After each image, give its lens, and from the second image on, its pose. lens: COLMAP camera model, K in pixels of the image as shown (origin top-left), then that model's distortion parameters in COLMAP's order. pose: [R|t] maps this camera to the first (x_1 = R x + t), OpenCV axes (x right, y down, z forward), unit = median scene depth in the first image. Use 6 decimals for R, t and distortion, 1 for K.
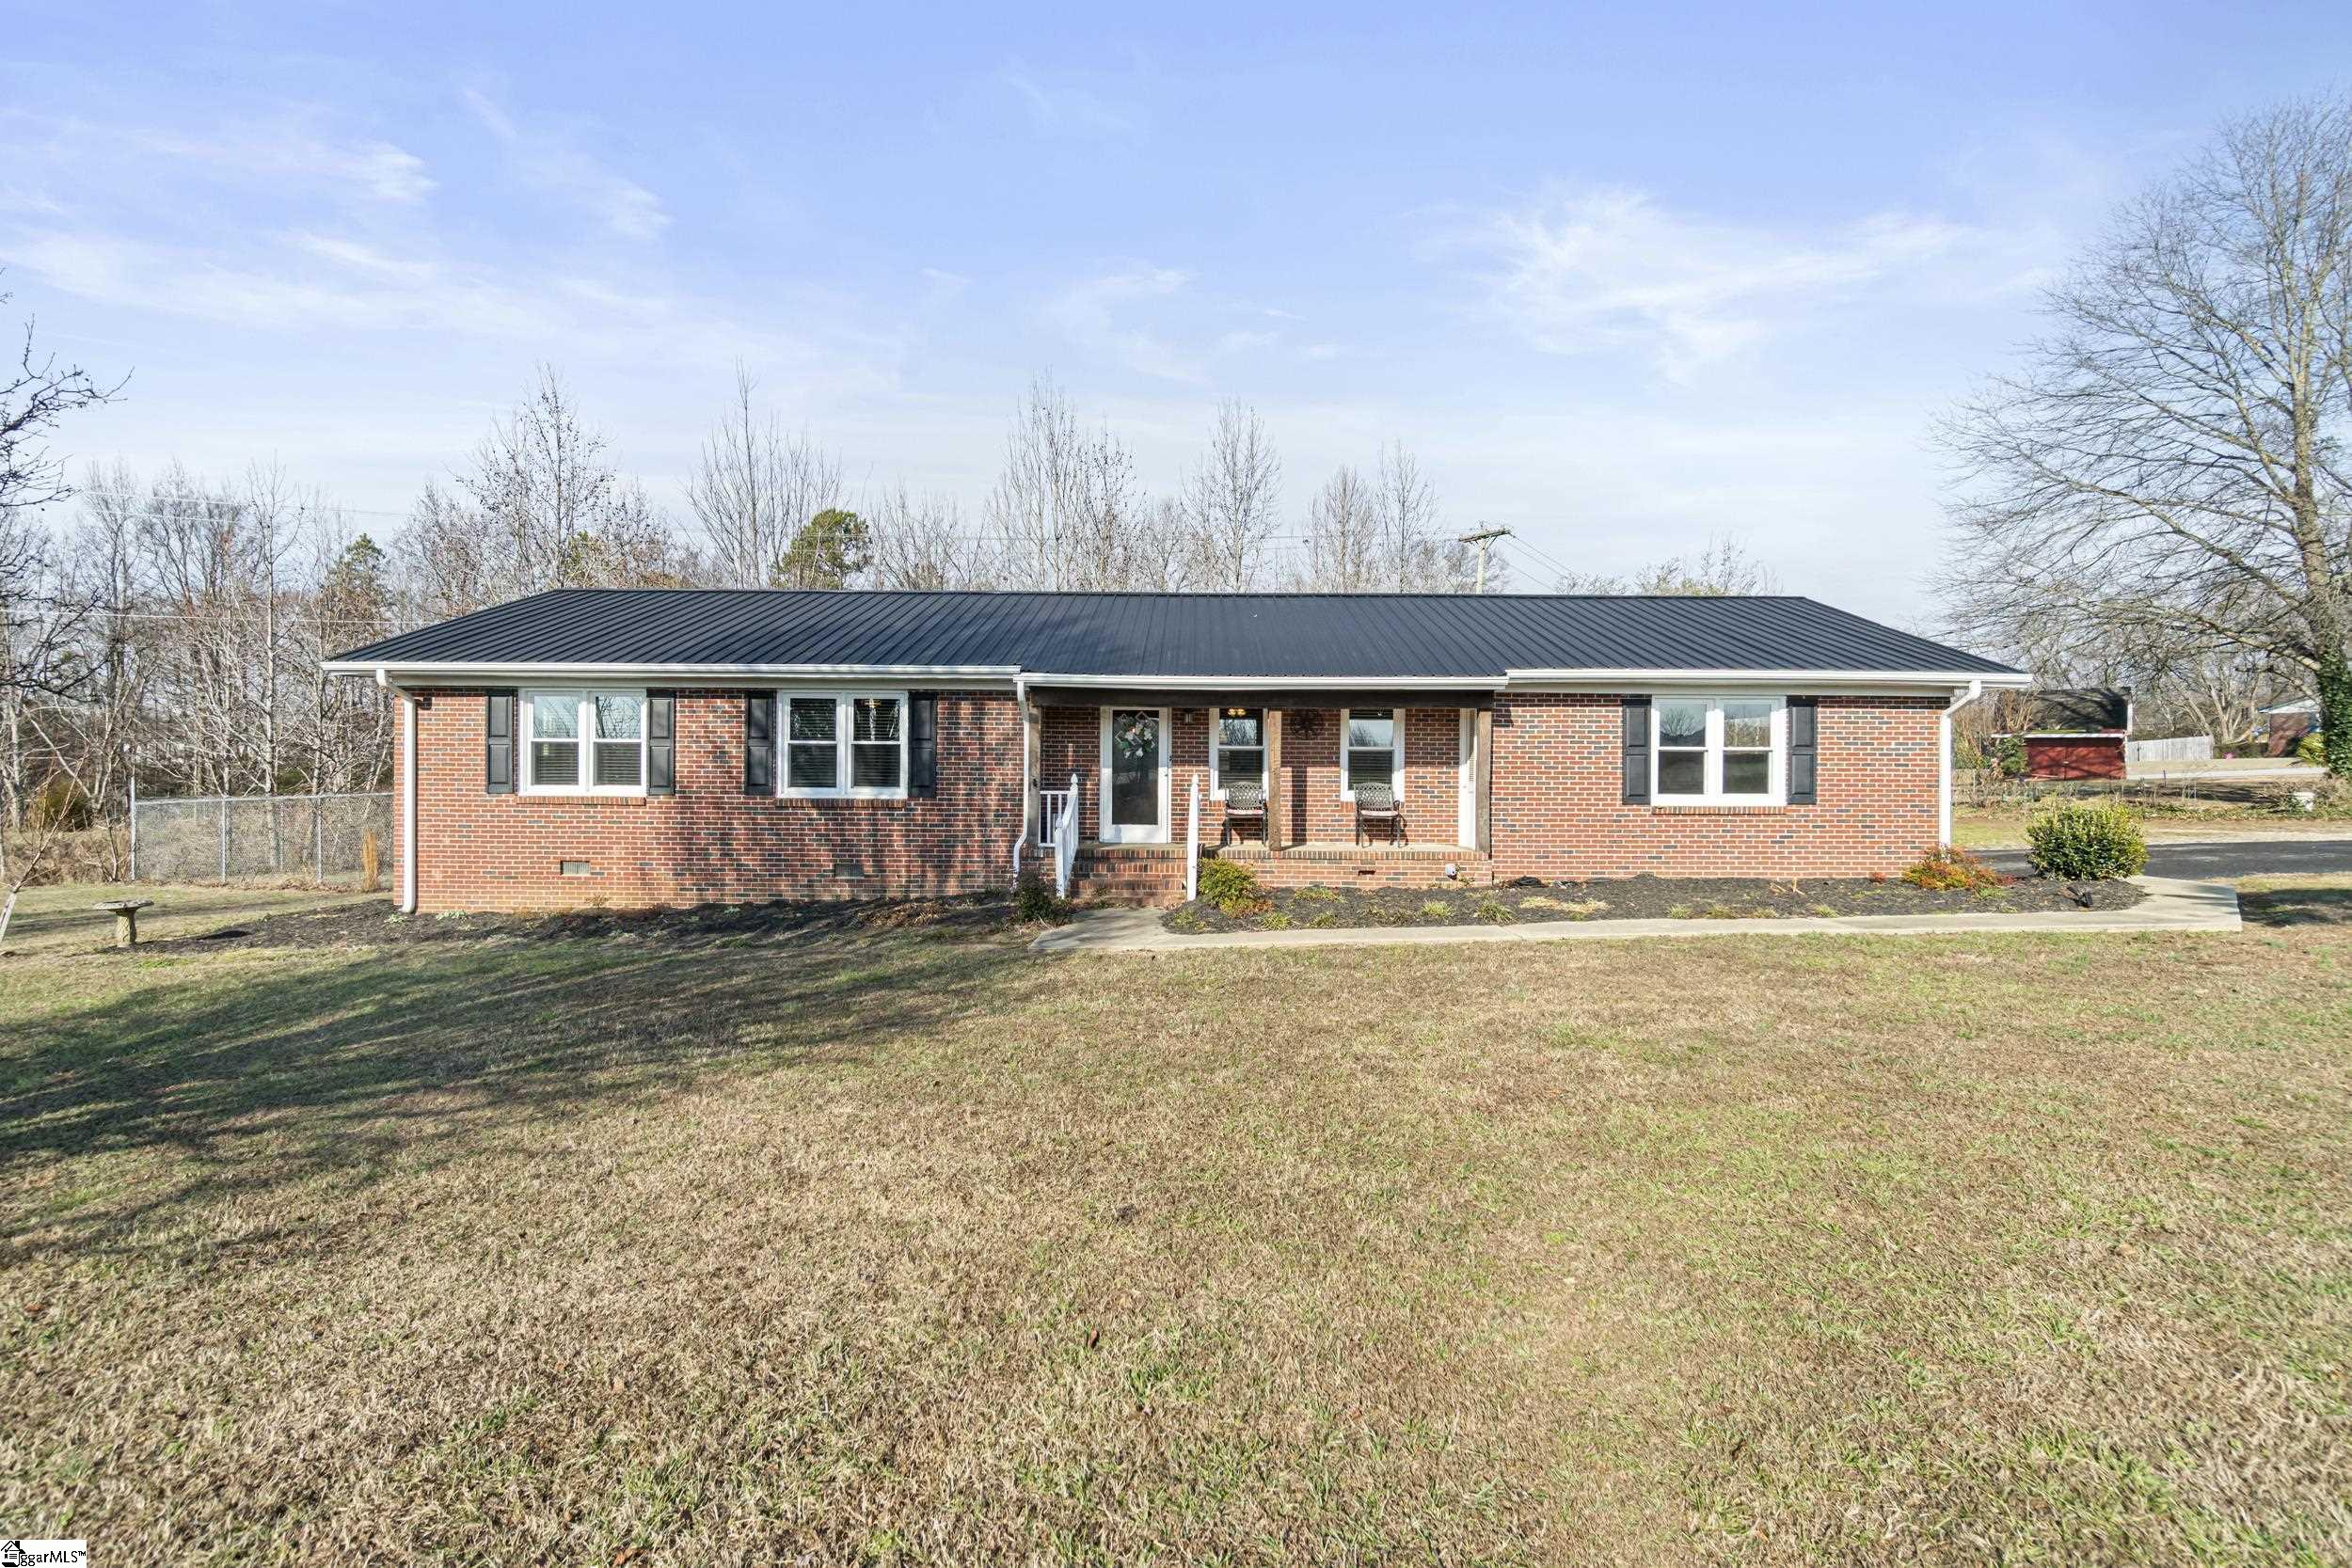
lens RADIAL K [[1114.0, 0, 1176.0], [0, 1114.0, 784.0], [0, 0, 1]] dist [0.022969, 0.000011]
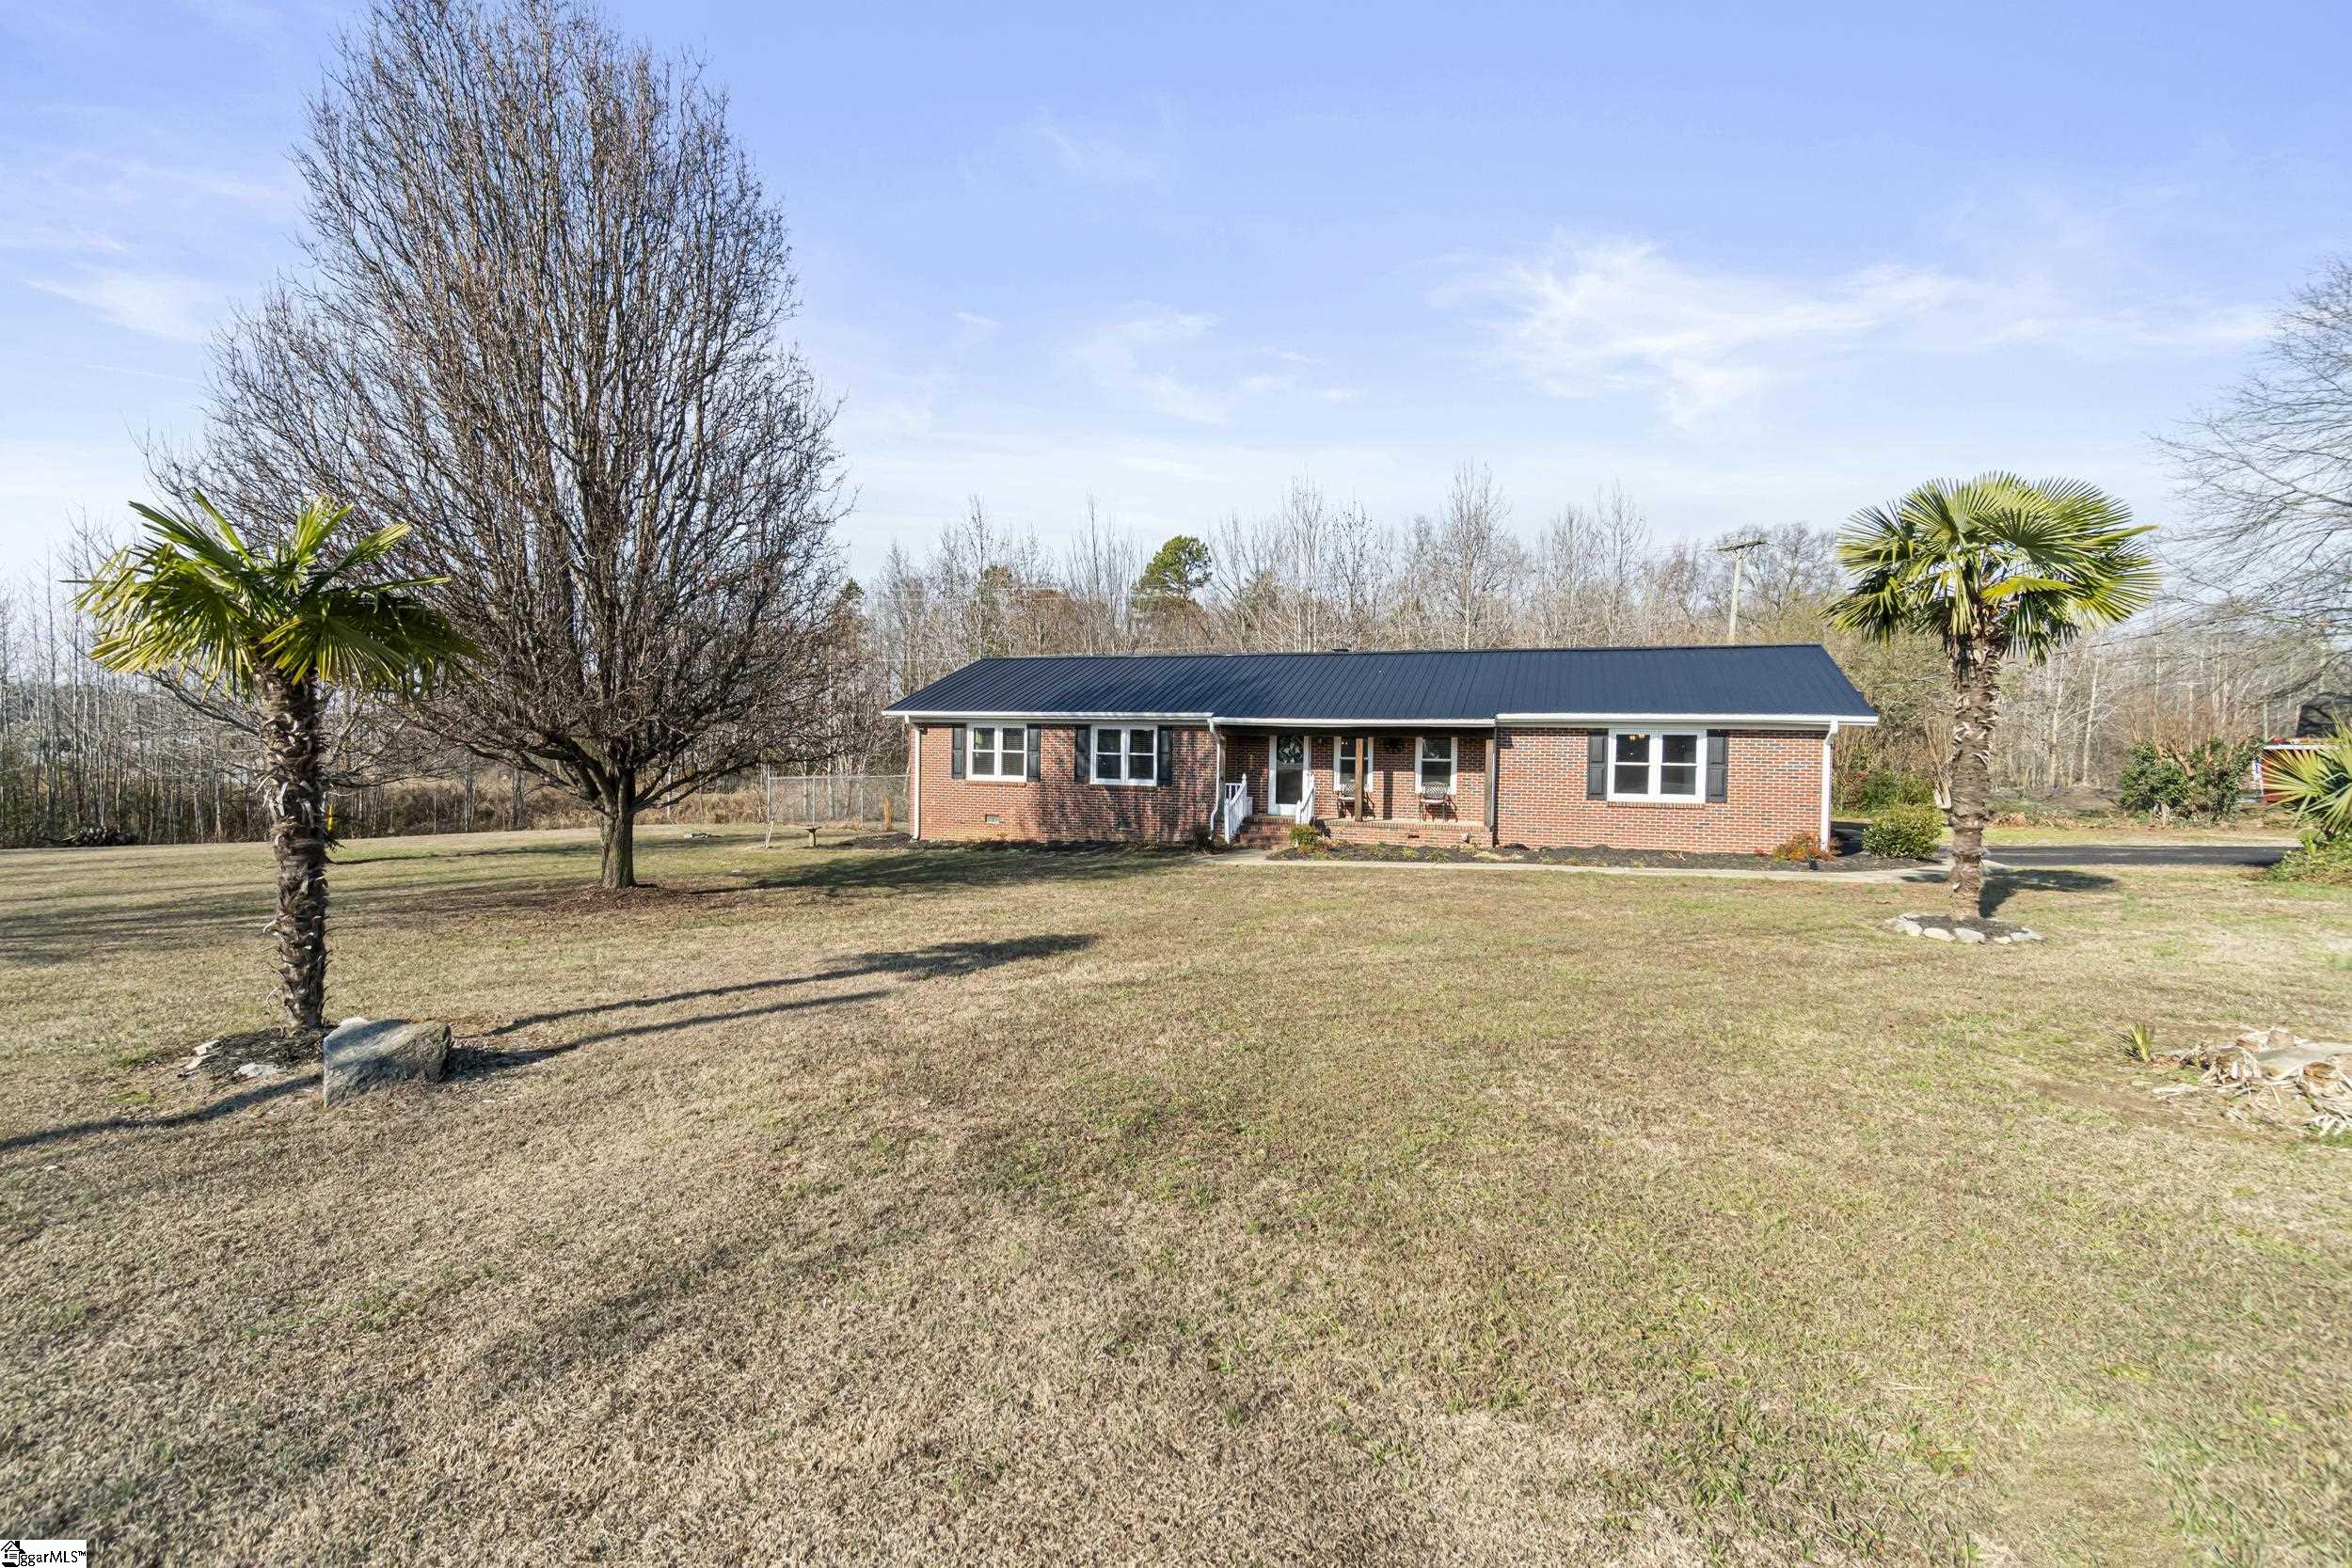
lens RADIAL K [[1114.0, 0, 1176.0], [0, 1114.0, 784.0], [0, 0, 1]] dist [0.022969, 0.000011]
pose [[0.942455, 0.020250, -0.333720, 0.378151], [-0.014940, 0.999718, 0.018471, -0.023297], [0.334000, -0.012422, 0.942491, -0.659023]]
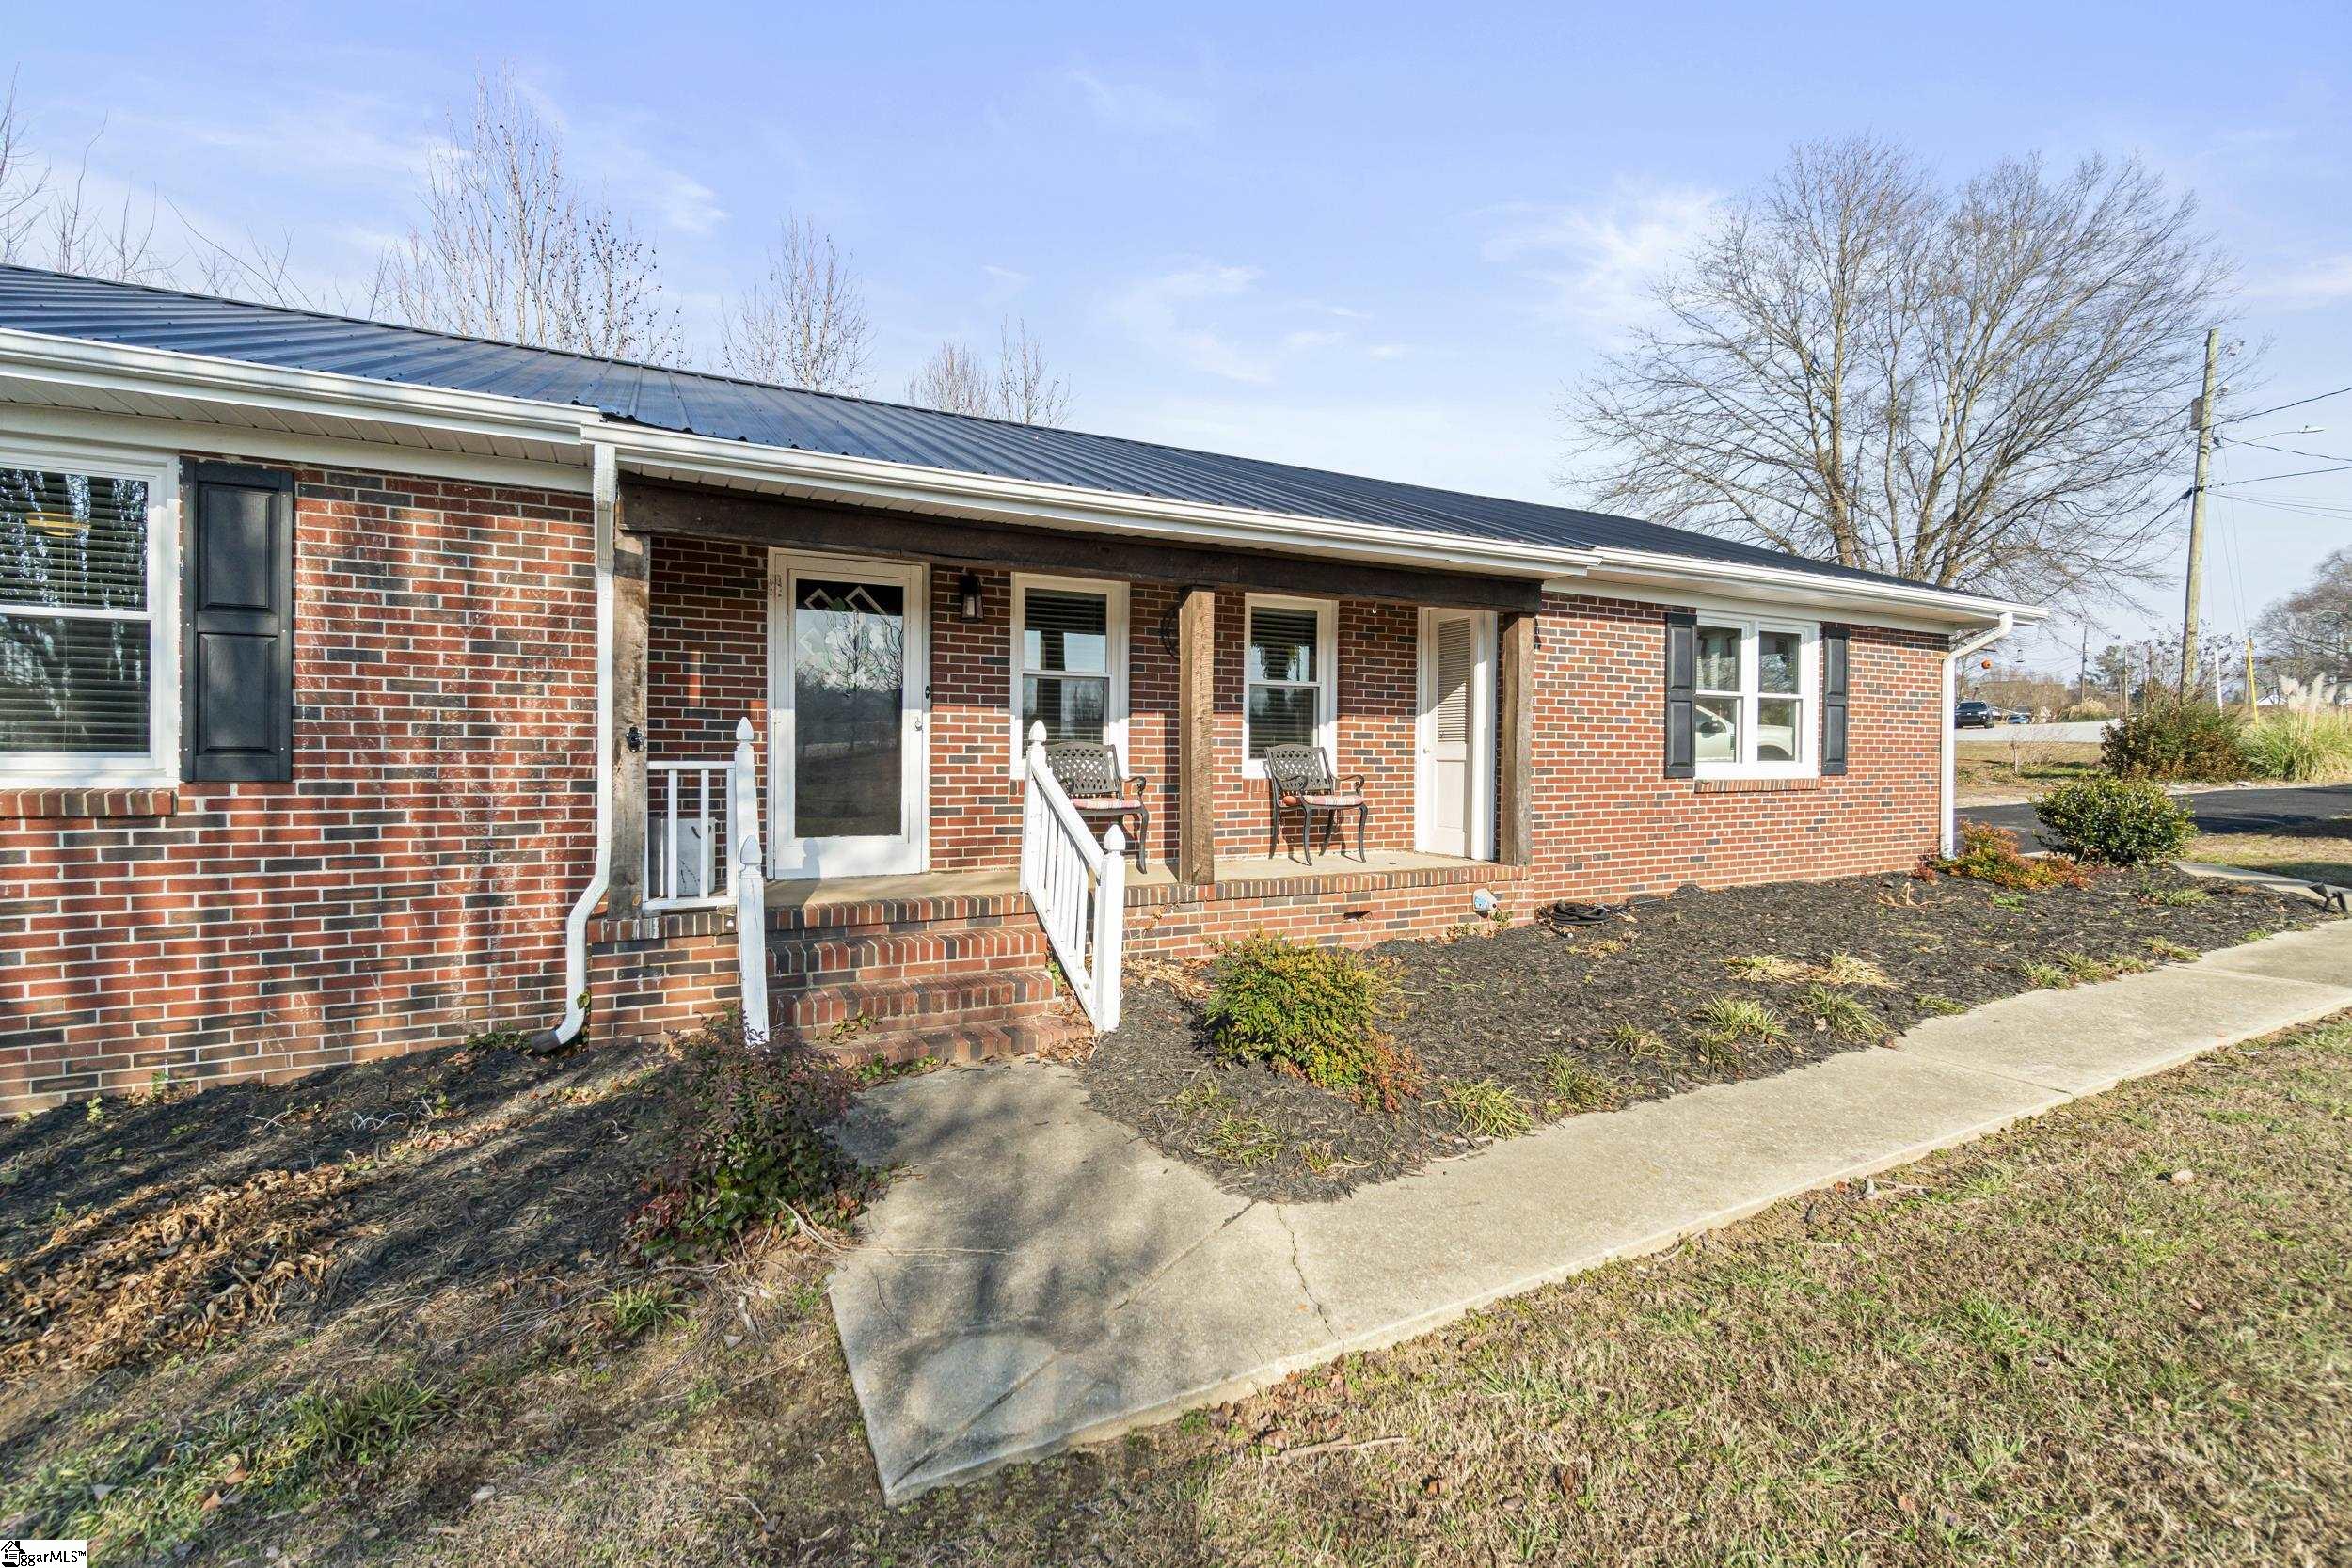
lens RADIAL K [[1109.9, 0, 1206.9], [0, 1109.9, 777.6], [0, 0, 1]] dist [0.002387, 0.000363]
pose [[0.885338, -0.011811, 0.464798, -0.124997], [0.004149, 0.999838, 0.017504, 0.005660], [-0.464930, -0.013569, 0.885244, 0.560155]]
